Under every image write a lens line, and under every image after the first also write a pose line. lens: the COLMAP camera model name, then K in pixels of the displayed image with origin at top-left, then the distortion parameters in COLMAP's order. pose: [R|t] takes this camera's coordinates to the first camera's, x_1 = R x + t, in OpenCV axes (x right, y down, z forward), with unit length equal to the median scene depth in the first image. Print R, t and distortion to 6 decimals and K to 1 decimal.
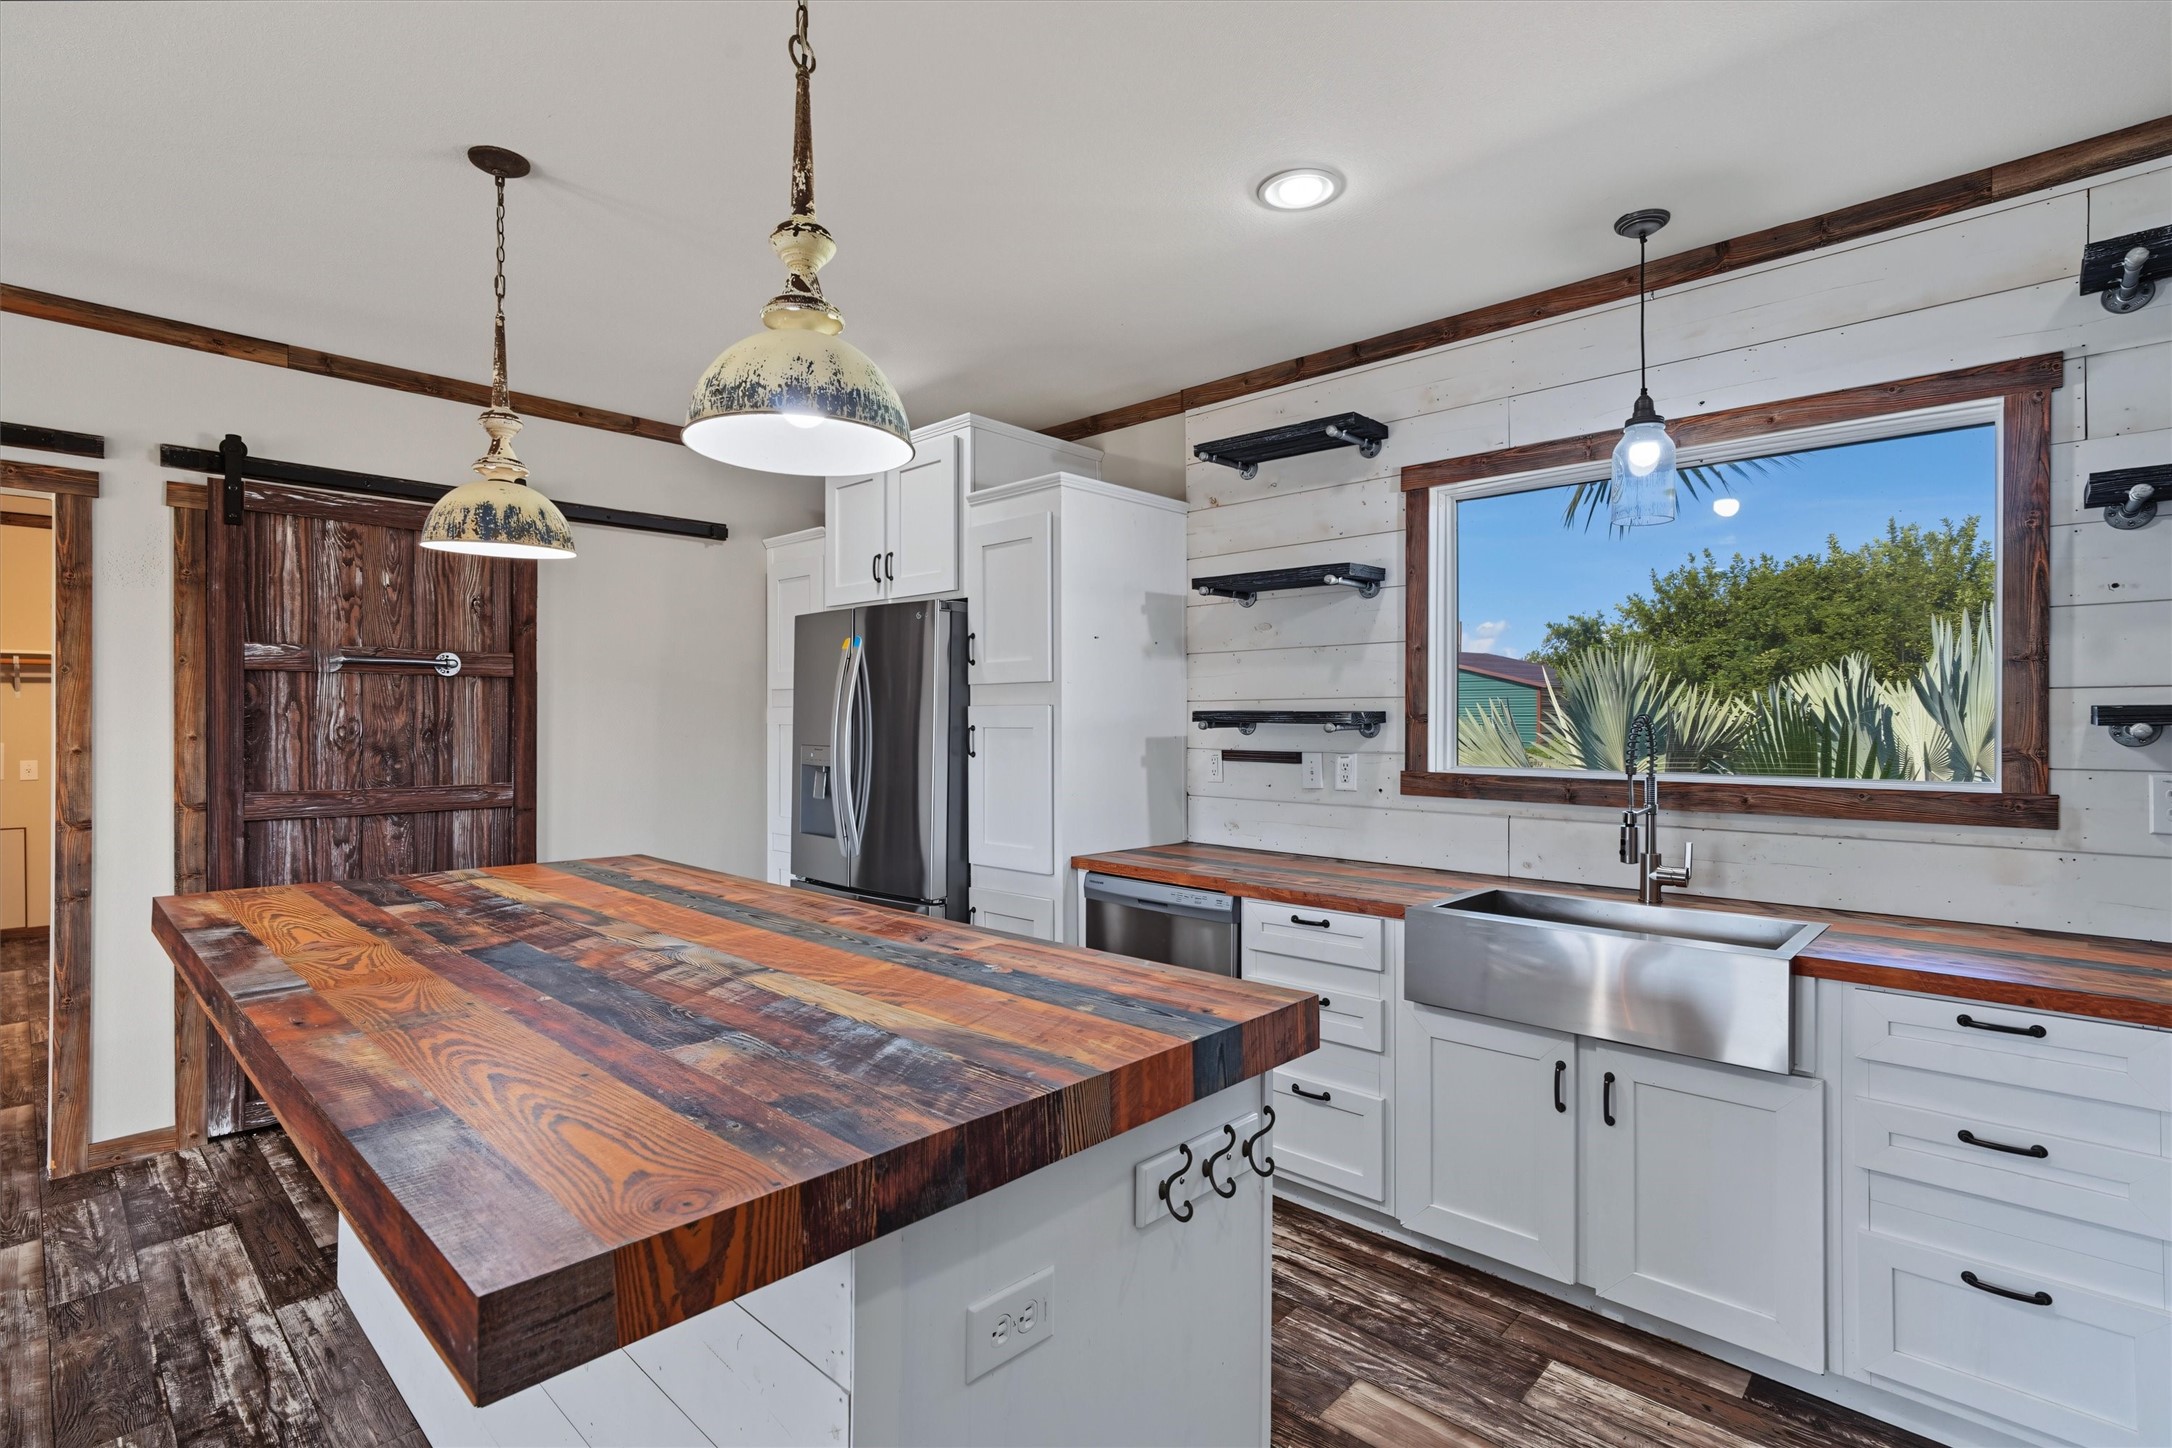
lens RADIAL K [[1030.8, 0, 1099.0], [0, 1030.8, 724.1], [0, 0, 1]] dist [-0.018233, 0.009918]
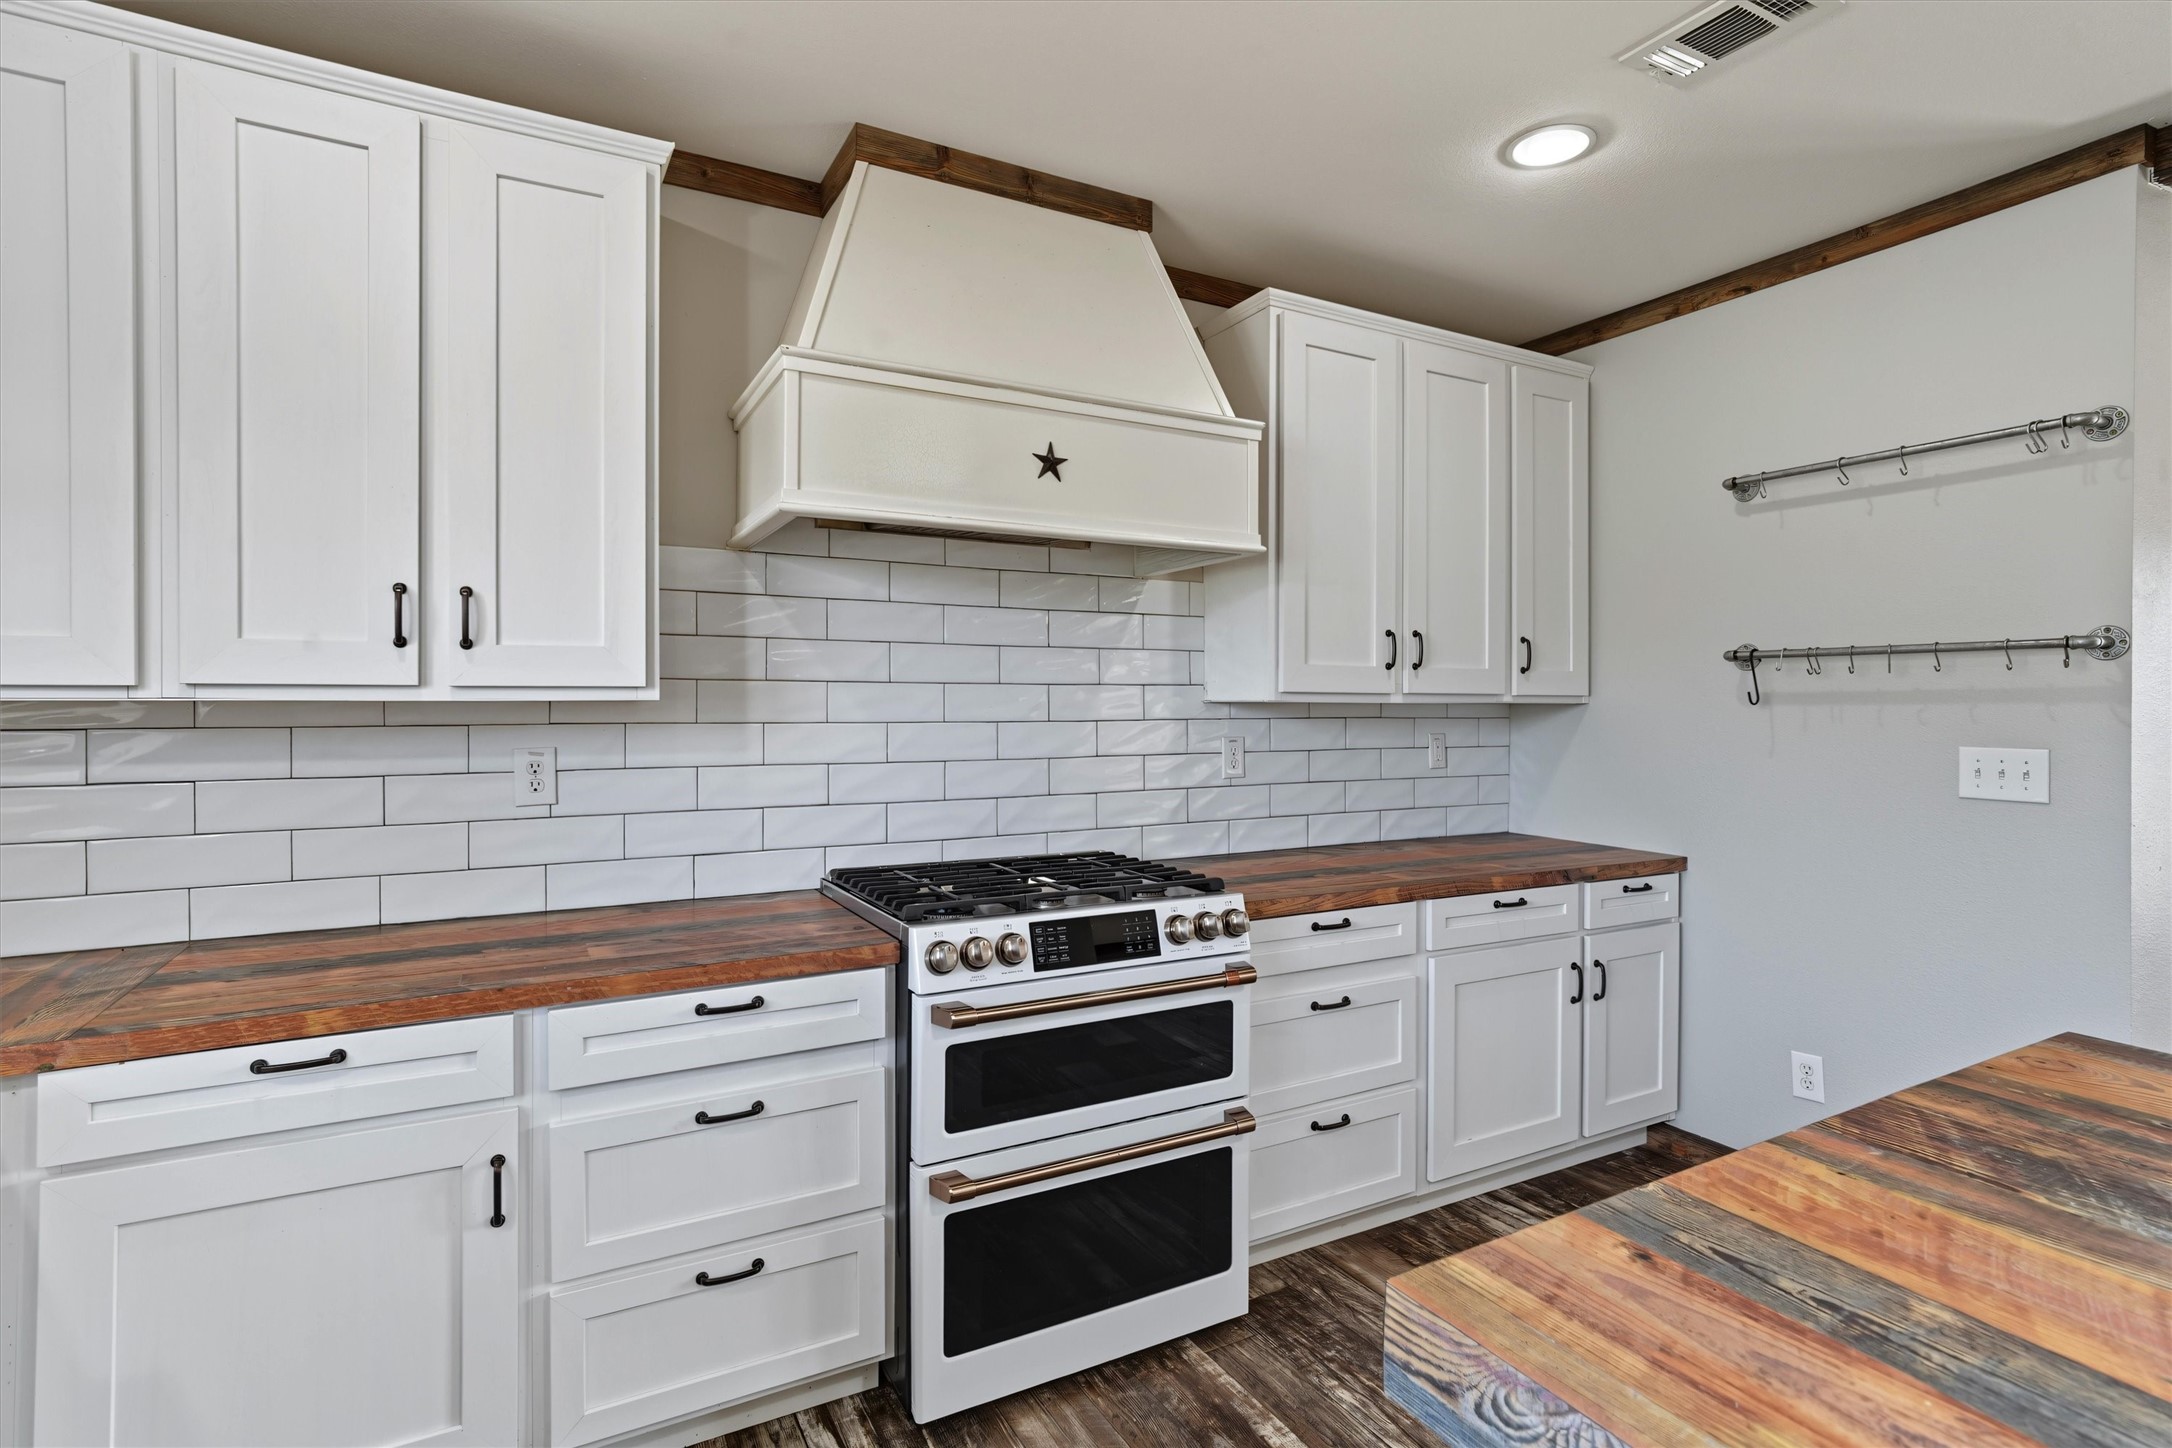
lens RADIAL K [[1030.8, 0, 1100.6], [0, 1030.8, 705.0], [0, 0, 1]] dist [-0.018233, 0.009918]
pose [[-0.948392, -0.002070, 0.317095, 0.085404], [-0.000226, 0.999983, 0.005854, -0.000925], [-0.317102, 0.005480, -0.948376, 0.670172]]
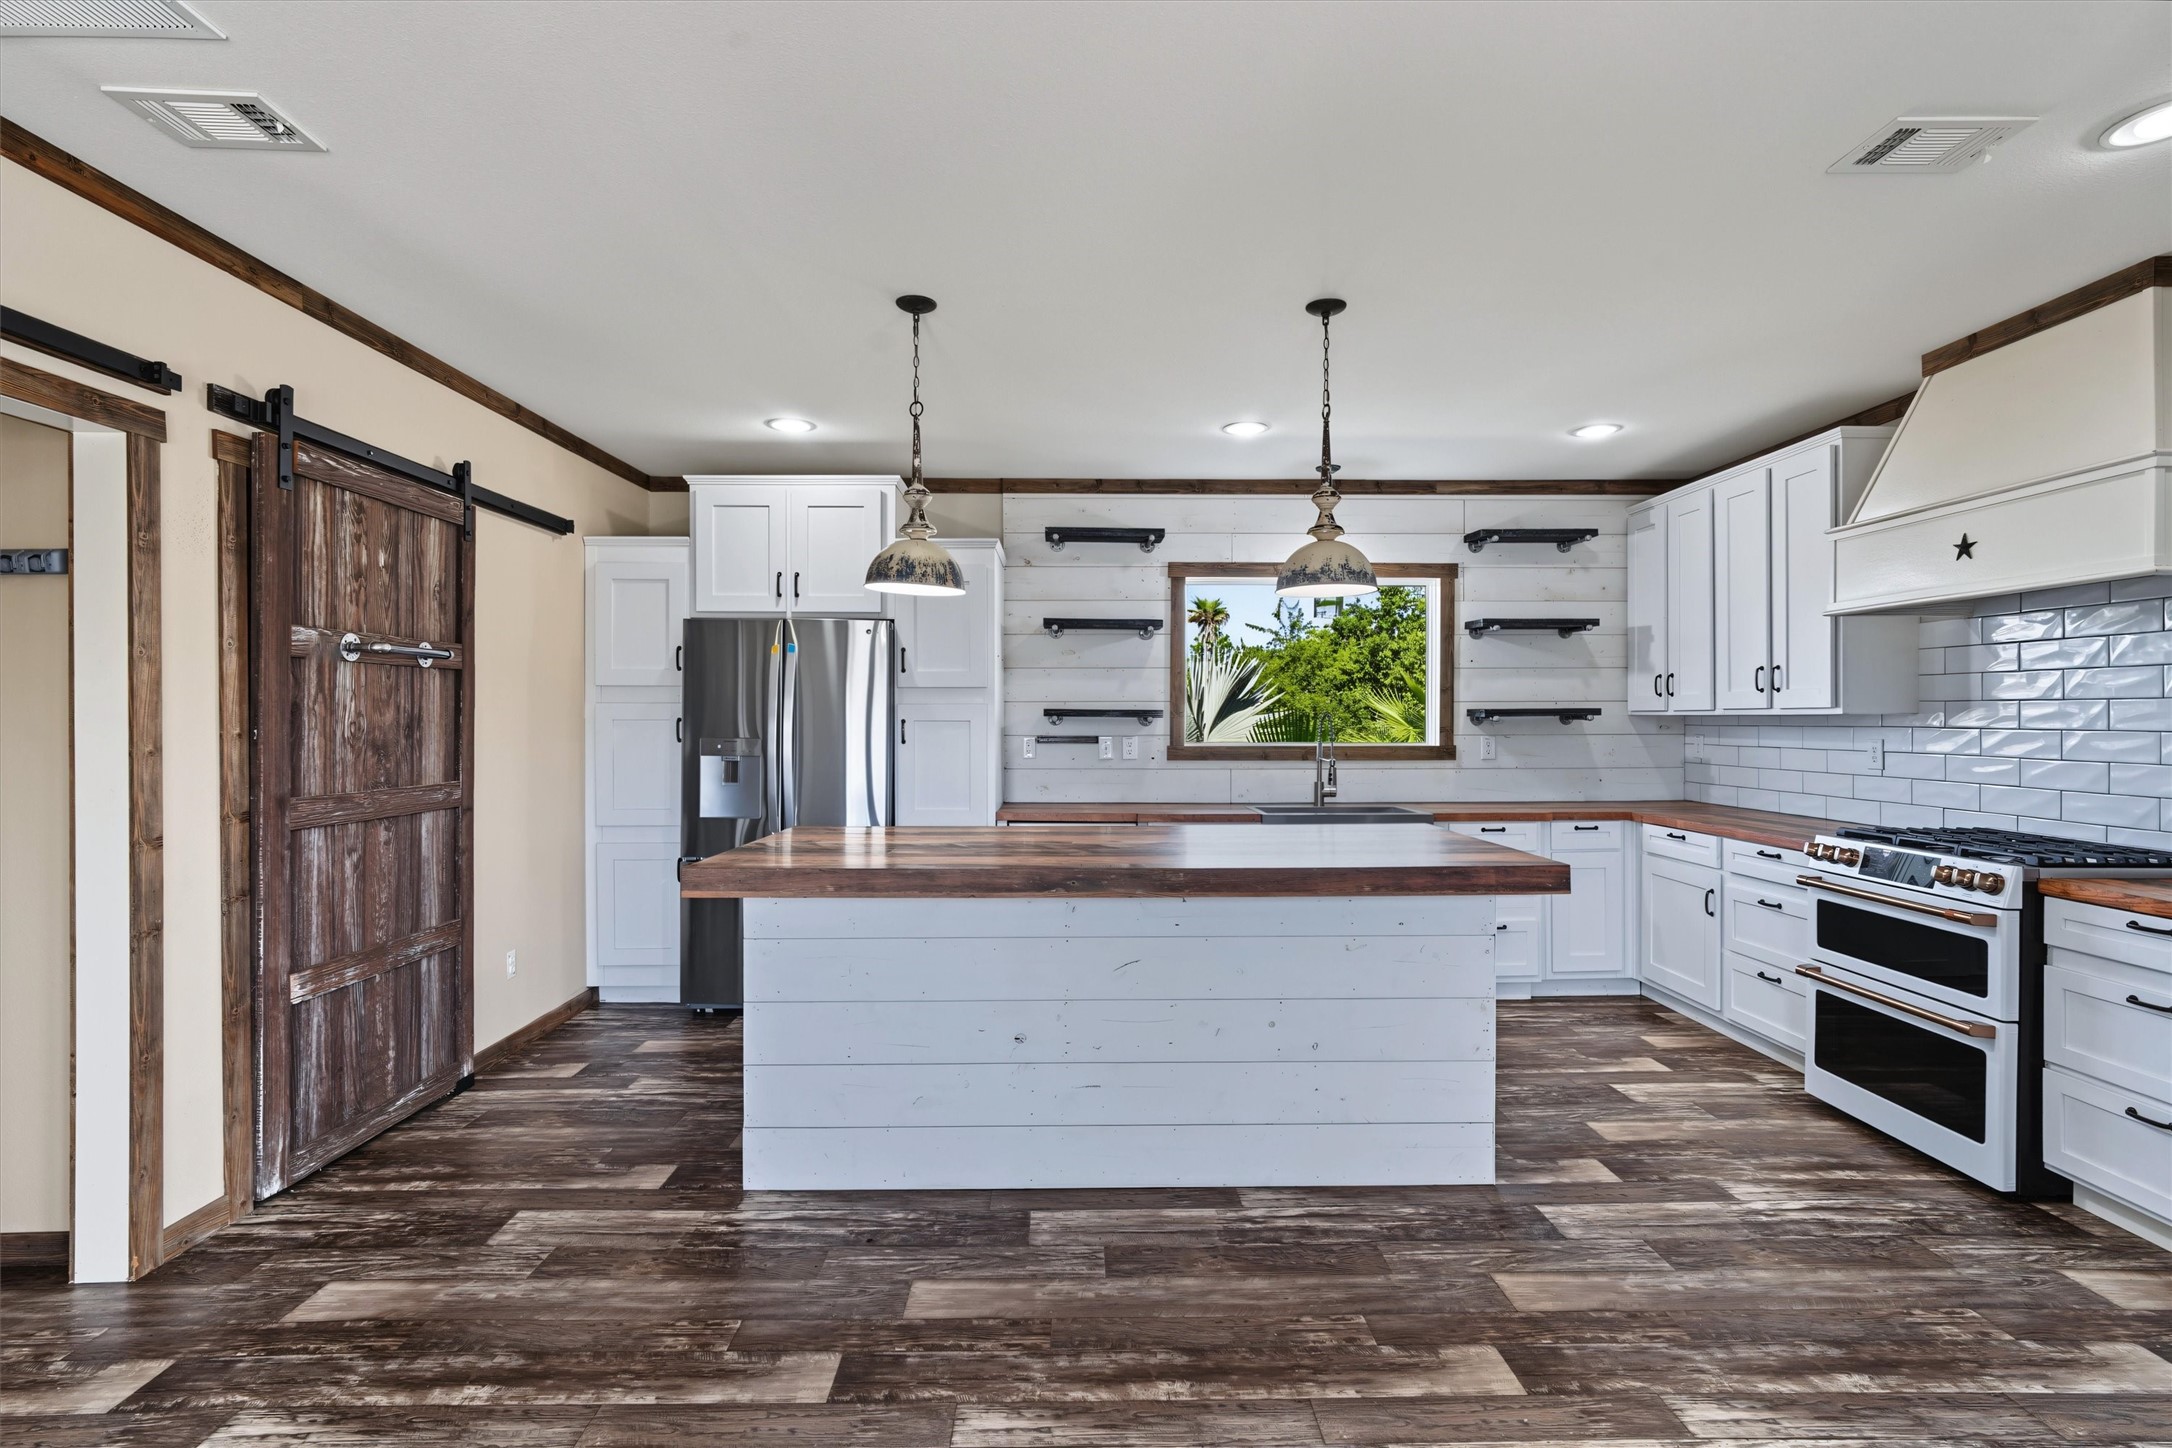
lens RADIAL K [[1030.8, 0, 1093.3], [0, 1030.8, 728.4], [0, 0, 1]] dist [-0.018233, 0.009918]
pose [[0.715925, -0.008612, 0.698124, -0.964304], [0.003934, 0.999958, 0.008302, 0.003520], [-0.698166, -0.003197, 0.715929, -0.101881]]
